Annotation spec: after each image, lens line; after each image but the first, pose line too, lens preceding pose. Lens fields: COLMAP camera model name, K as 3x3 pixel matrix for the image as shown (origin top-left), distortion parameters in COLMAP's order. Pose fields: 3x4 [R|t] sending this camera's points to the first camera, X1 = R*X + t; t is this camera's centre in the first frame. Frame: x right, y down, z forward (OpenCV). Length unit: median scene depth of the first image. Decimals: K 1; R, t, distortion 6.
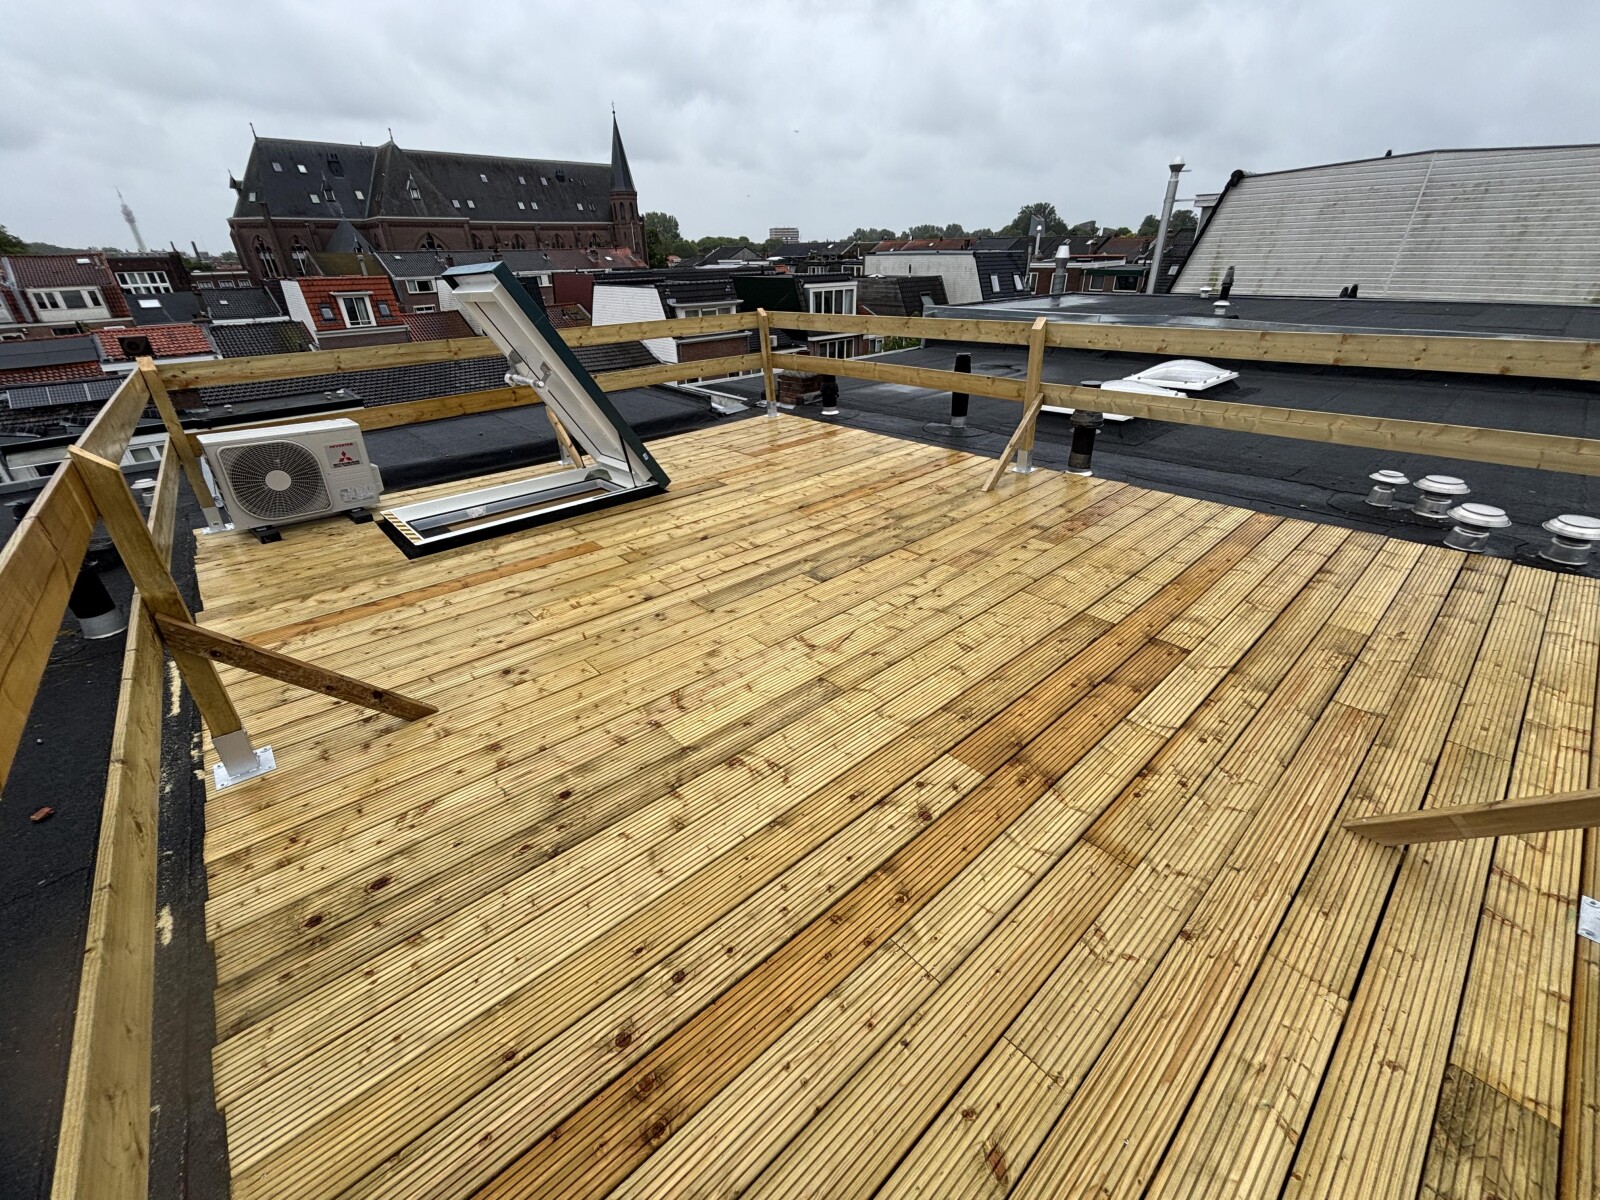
lens RADIAL K [[648.5, 0, 803.1], [0, 648.5, 602.5], [0, 0, 1]] dist [0.020786, -0.000017]
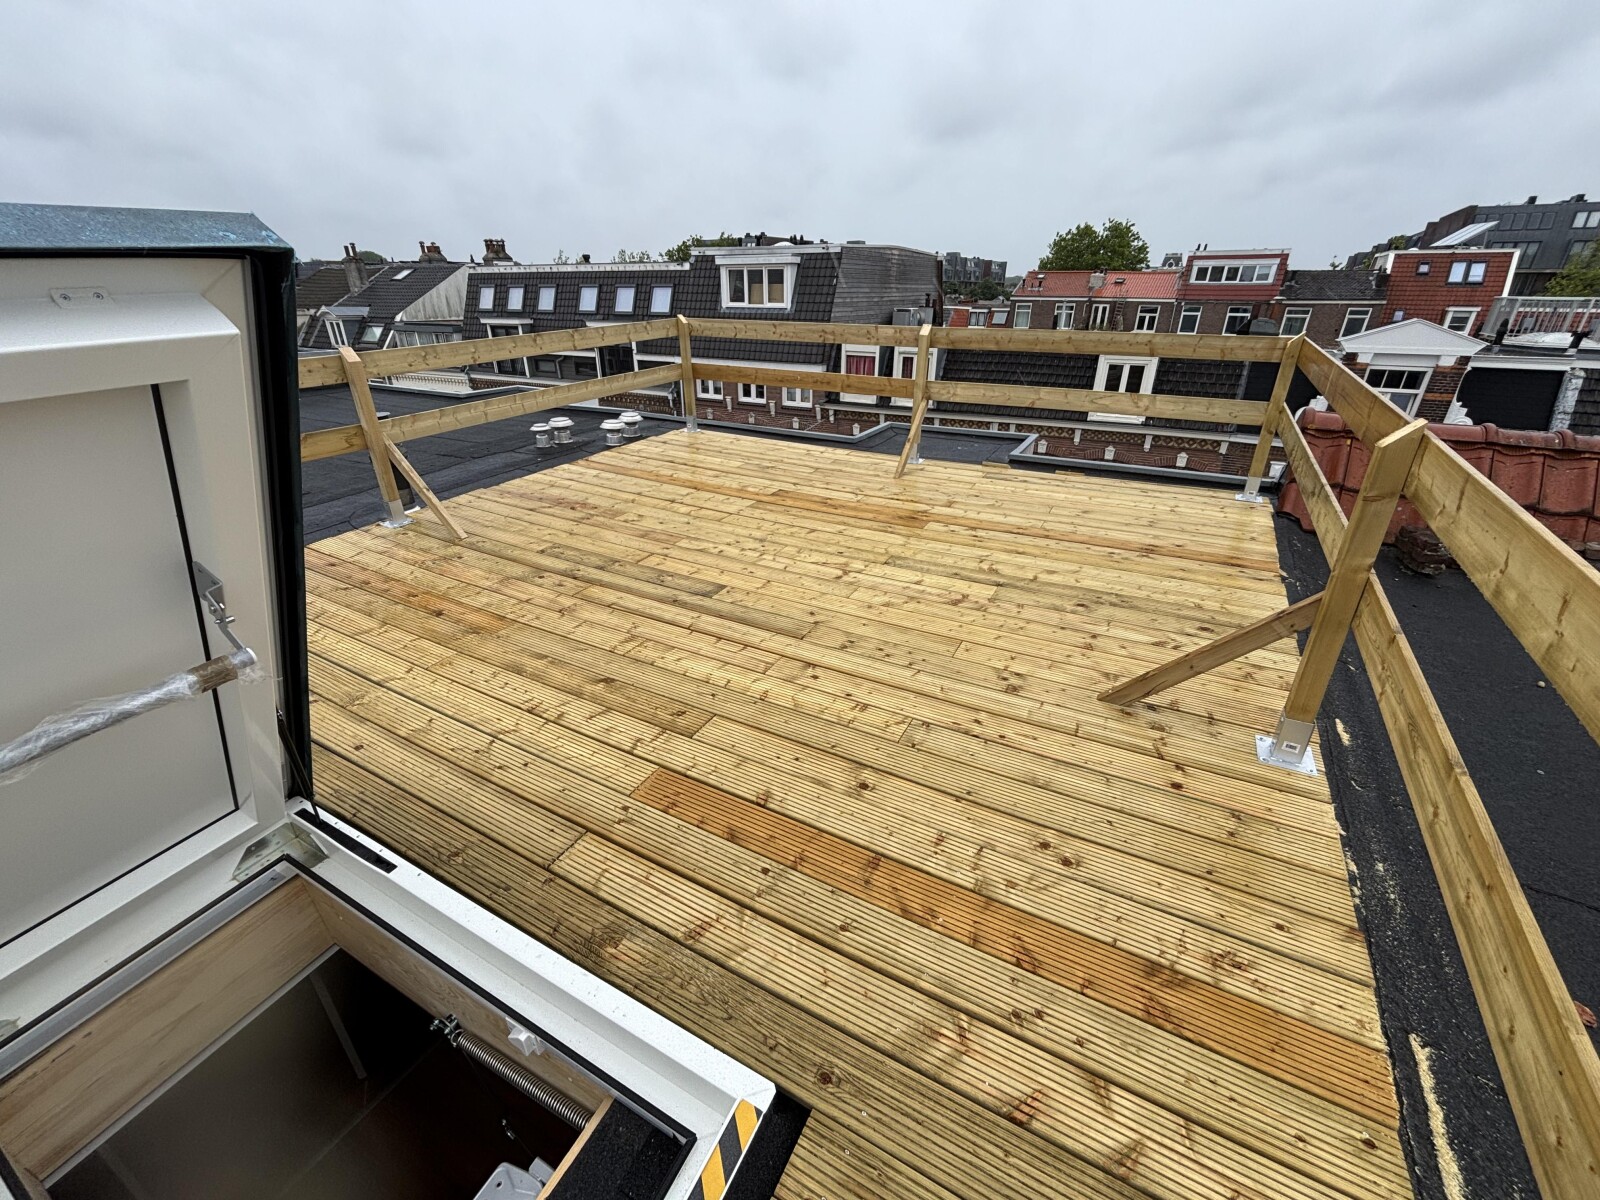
lens RADIAL K [[648.5, 0, 806.4], [0, 648.5, 600.8], [0, 0, 1]] dist [0.020786, -0.000017]
pose [[-0.334556, -0.392663, 0.856673, -0.961565], [0.452043, 0.730775, 0.511493, -0.516540], [-0.826880, 0.558375, -0.066985, 1.081276]]
